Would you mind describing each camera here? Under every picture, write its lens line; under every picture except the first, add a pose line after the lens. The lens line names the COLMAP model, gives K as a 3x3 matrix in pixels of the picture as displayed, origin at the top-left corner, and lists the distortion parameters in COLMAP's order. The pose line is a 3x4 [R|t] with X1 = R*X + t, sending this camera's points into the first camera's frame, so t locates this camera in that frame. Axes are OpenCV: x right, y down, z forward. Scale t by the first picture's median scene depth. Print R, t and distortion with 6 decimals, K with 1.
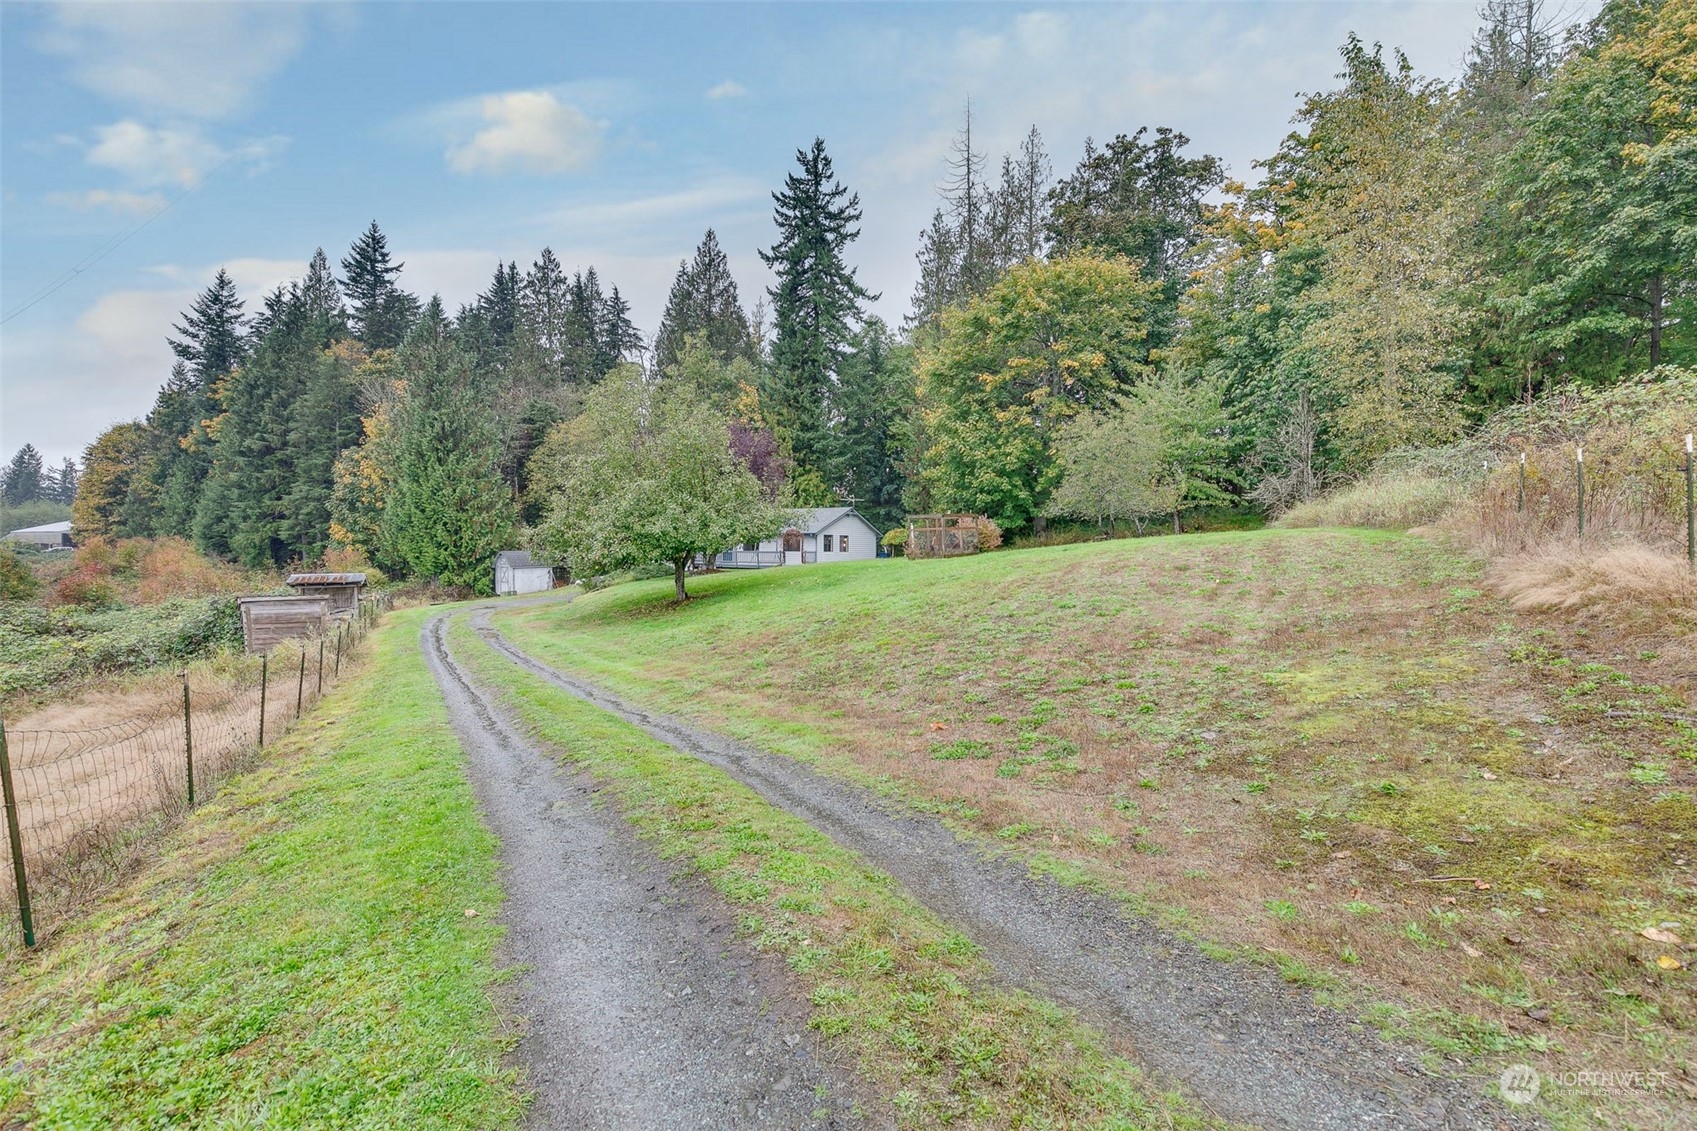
lens RADIAL K [[770.9, 0, 841.8], [0, 770.9, 564.9], [0, 0, 1]] dist [0.010262, 0.000324]
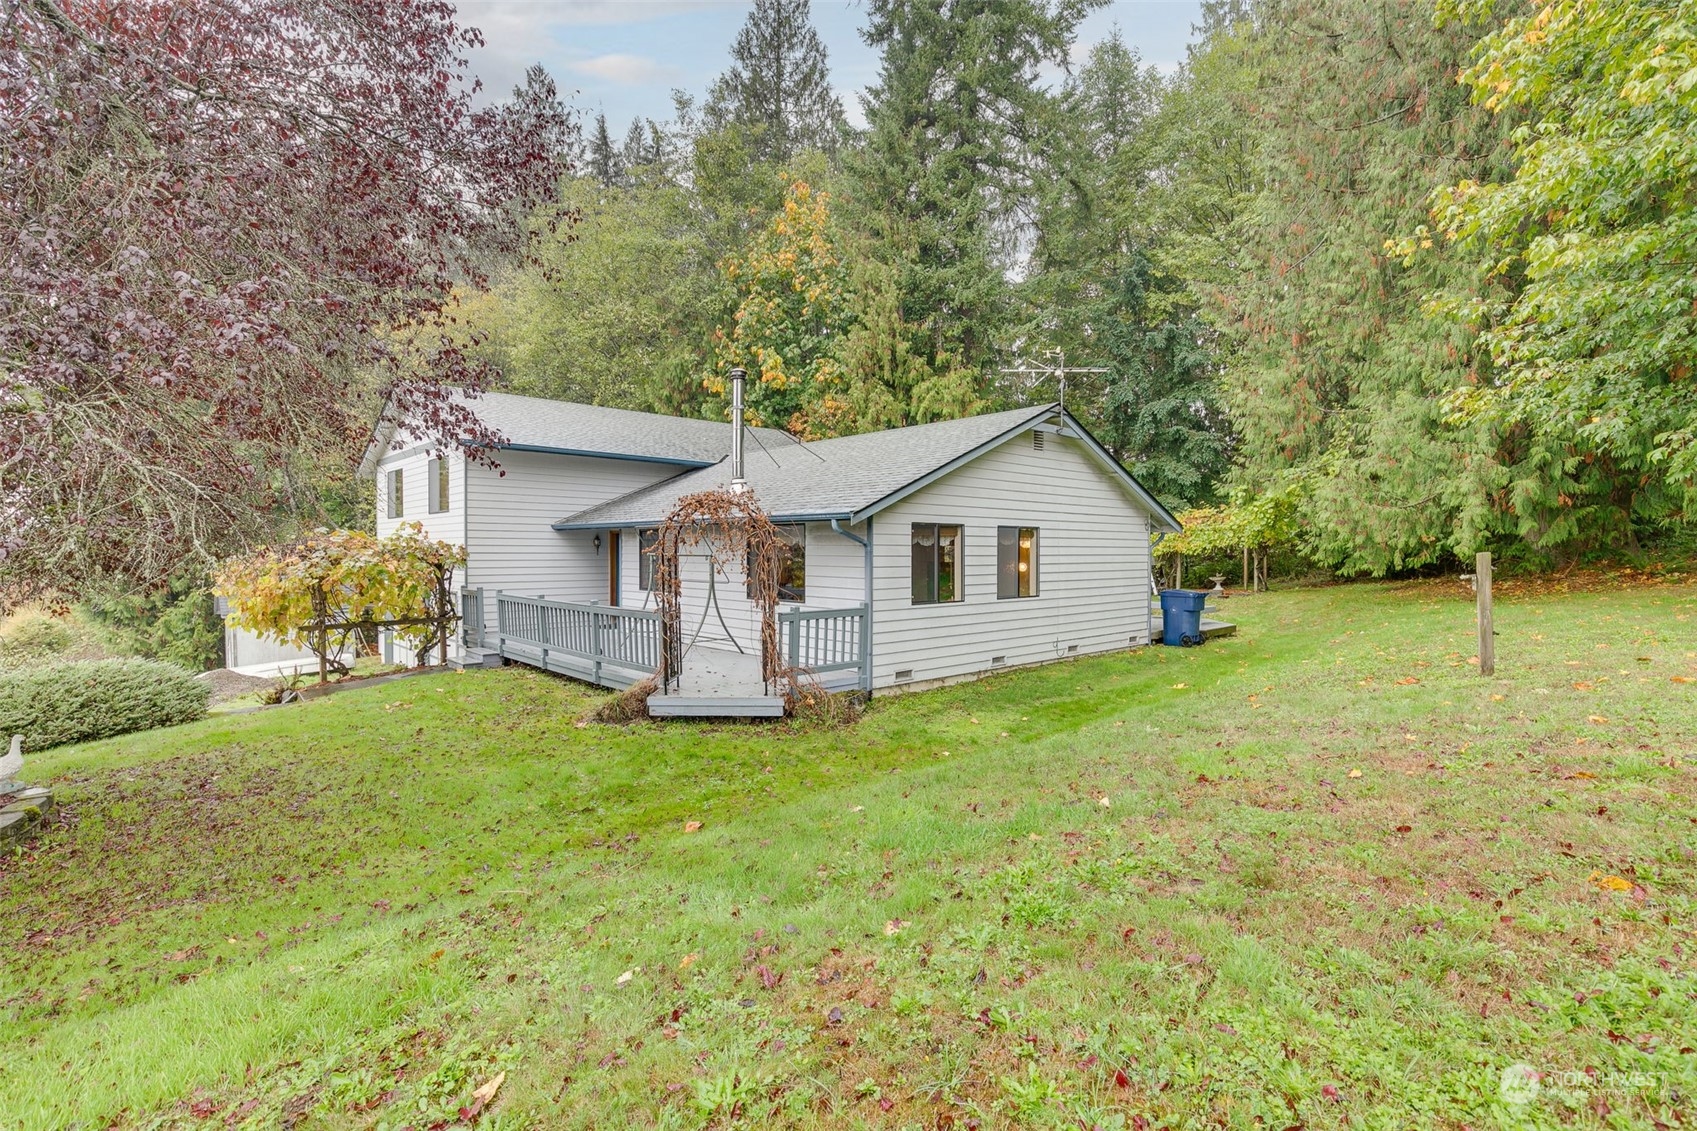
lens RADIAL K [[770.9, 0, 844.5], [0, 770.9, 574.0], [0, 0, 1]] dist [0.010262, 0.000324]
pose [[0.967134, -0.000625, -0.254265, 0.008146], [0.003118, 0.999951, 0.009399, -0.020328], [0.254247, -0.009883, 0.967089, 0.592766]]
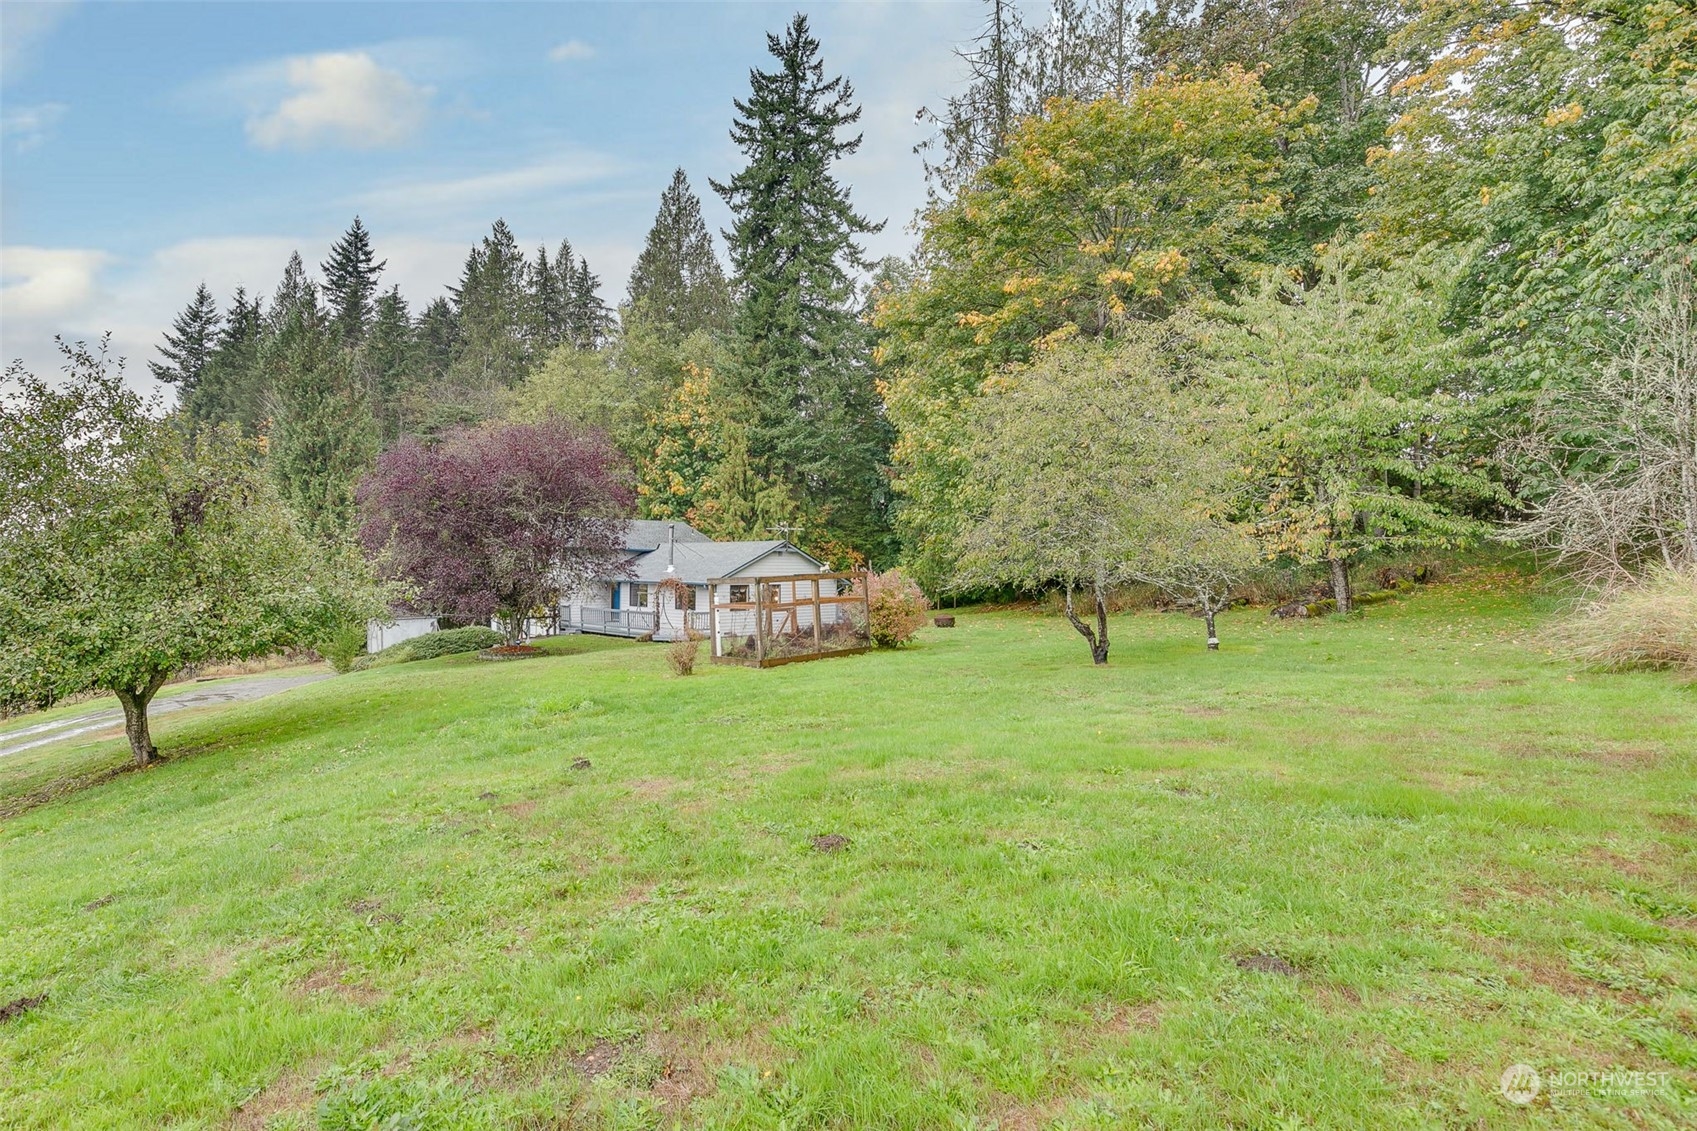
lens RADIAL K [[885.8, 0, 708.0], [0, 885.8, 564.6], [0, 0, 1]] dist [0.007533, 0.000728]
pose [[0.958354, -0.001070, -0.285582, 0.126448], [-0.005468, 0.999741, -0.022095, -0.029506], [0.285532, 0.022737, 0.958100, 0.212454]]
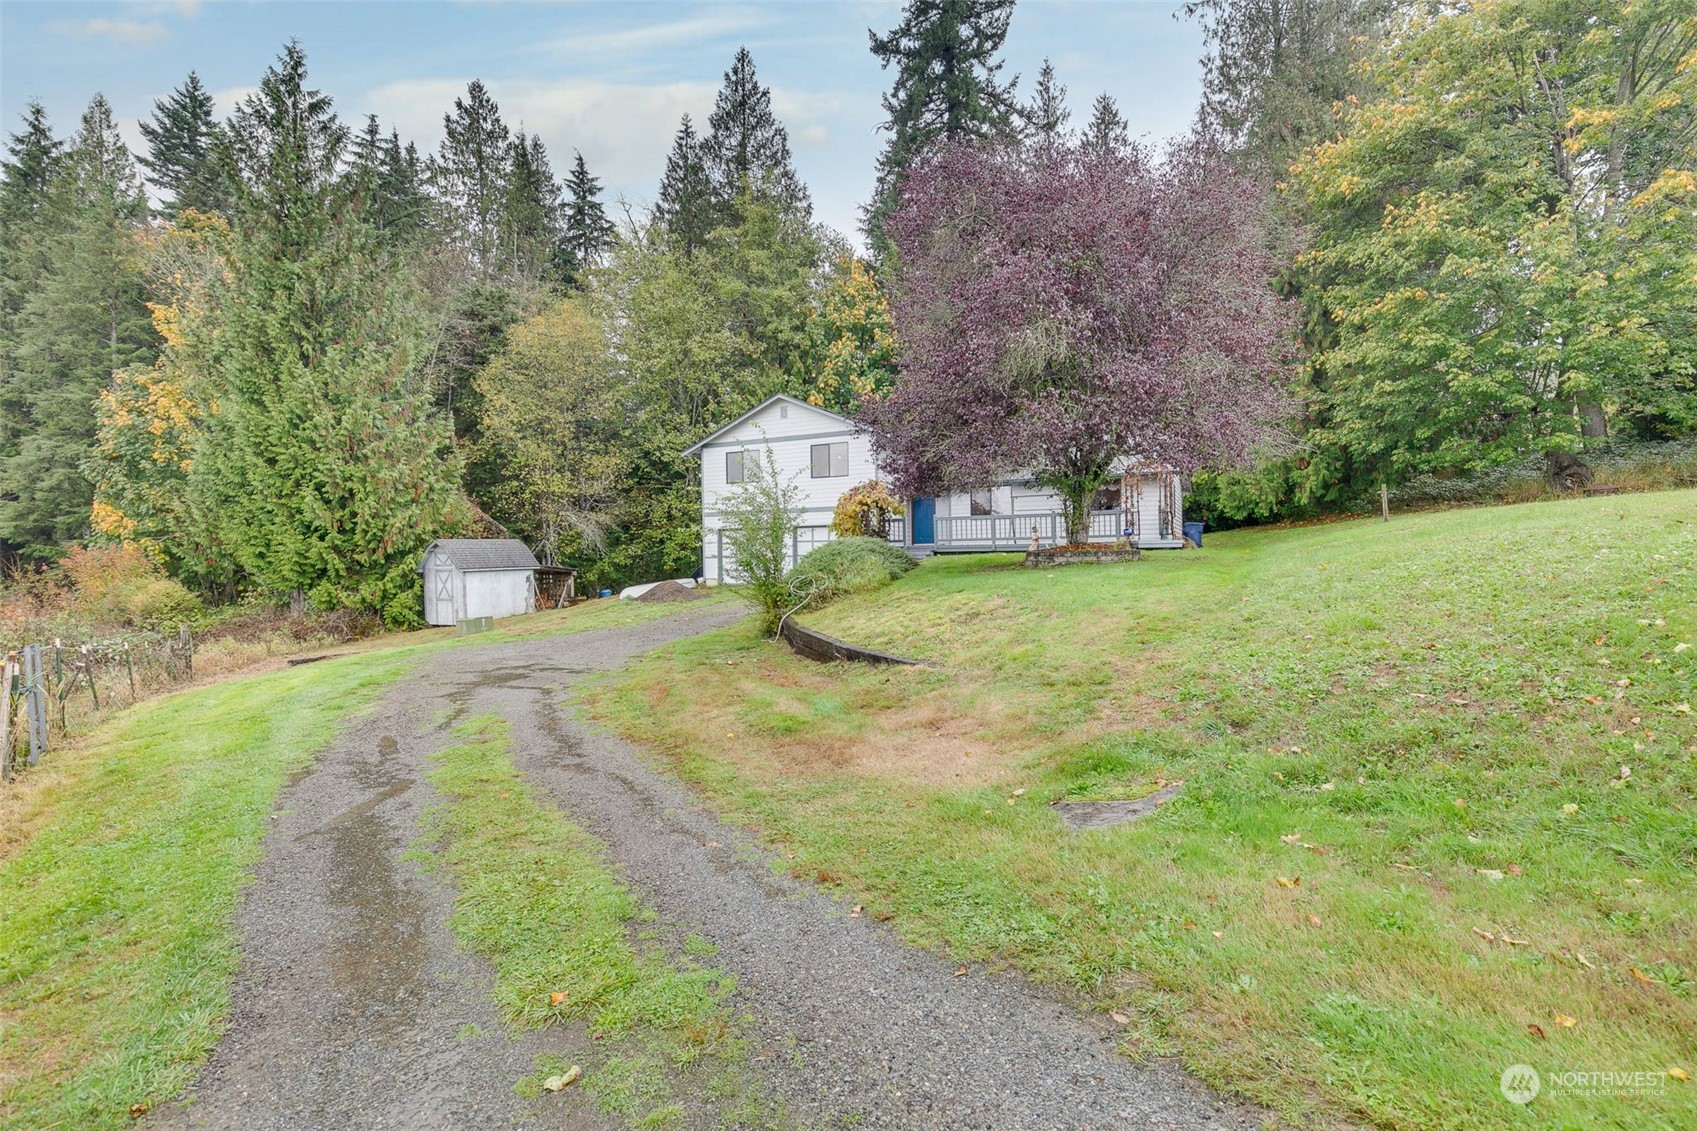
lens RADIAL K [[800.9, 0, 841.3], [0, 800.9, 563.3], [0, 0, 1]] dist [-0.000140, 0.001294]
pose [[0.993258, -0.024690, 0.113261, -0.208911], [0.026605, 0.999527, -0.015420, 0.011602], [-0.112827, 0.018329, 0.993446, 0.393679]]
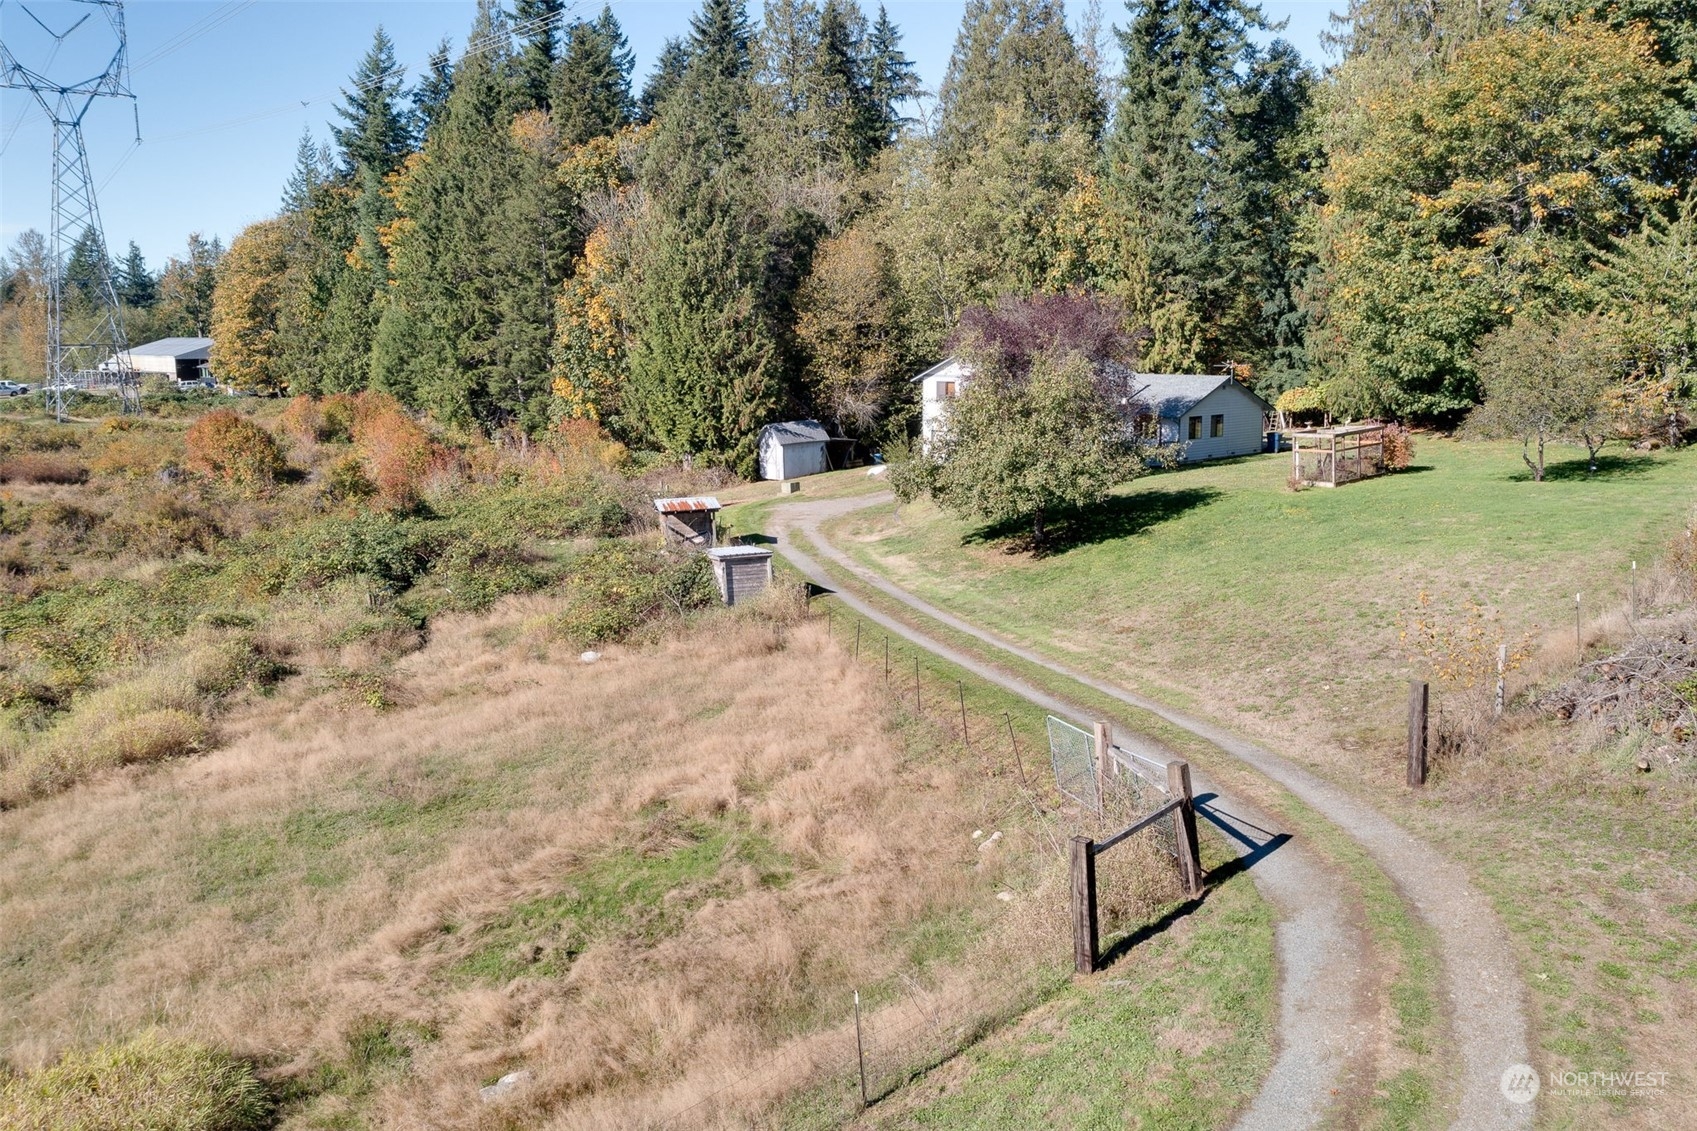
lens RADIAL K [[1335.8, 0, 848.4], [0, 1335.8, 566.9], [0, 0, 1]] dist [-0.023044, 0.008224]
pose [[0.963709, 0.031210, -0.265126, 0.004780], [0.009851, 0.988309, 0.152147, -0.067125], [0.266775, -0.149237, 0.952134, -0.262817]]
